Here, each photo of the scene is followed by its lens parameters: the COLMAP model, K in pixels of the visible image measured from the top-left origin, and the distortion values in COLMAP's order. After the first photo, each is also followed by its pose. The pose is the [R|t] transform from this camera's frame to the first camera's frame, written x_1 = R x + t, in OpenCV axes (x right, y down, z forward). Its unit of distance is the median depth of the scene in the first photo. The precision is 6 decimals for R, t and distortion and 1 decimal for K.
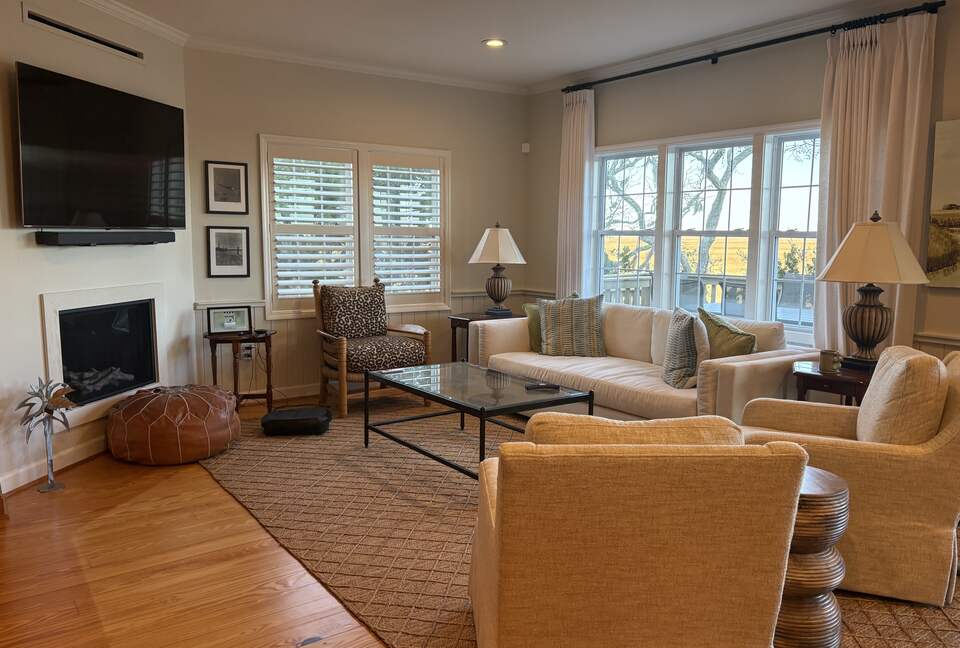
lens RADIAL K [[758.1, 0, 480.0], [0, 758.1, 324.0], [0, 0, 1]] dist [0.006556, 0.005065]
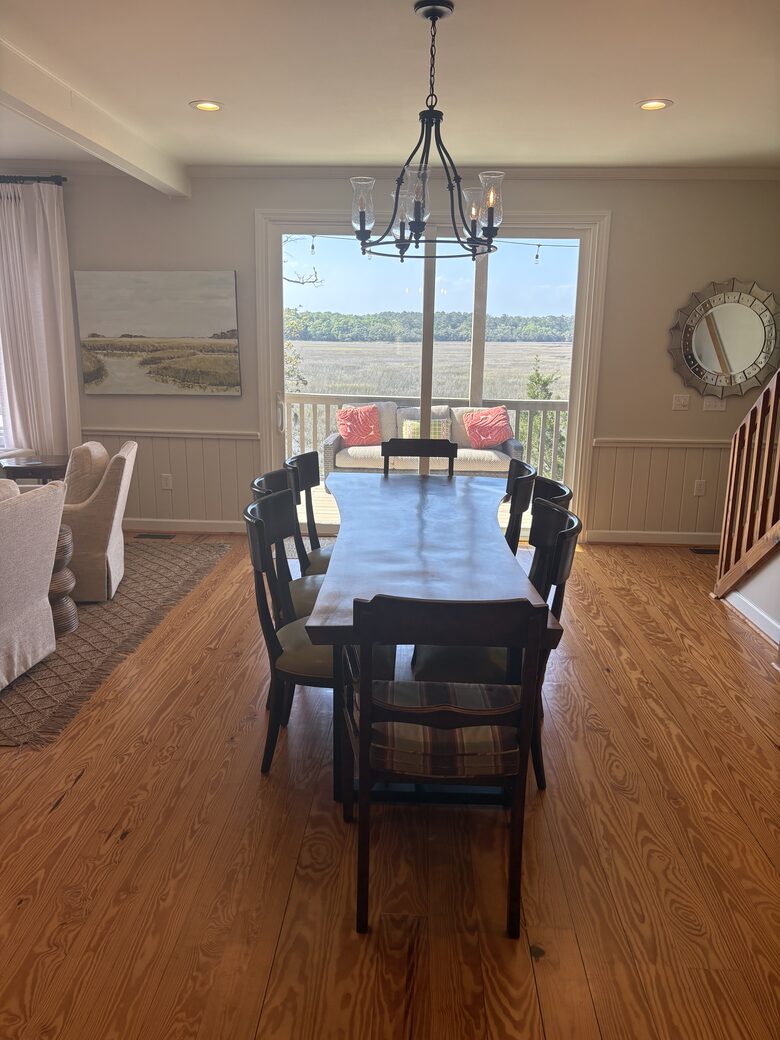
lens RADIAL K [[785.3, 0, 390.0], [0, 785.3, 520.0], [0, 0, 1]] dist [0.008610, 0.003047]
pose [[0.608615, -0.178816, 0.773054, -0.218847], [0.080165, 0.983148, 0.164300, -0.014753], [-0.789406, -0.038024, 0.612693, -0.316575]]
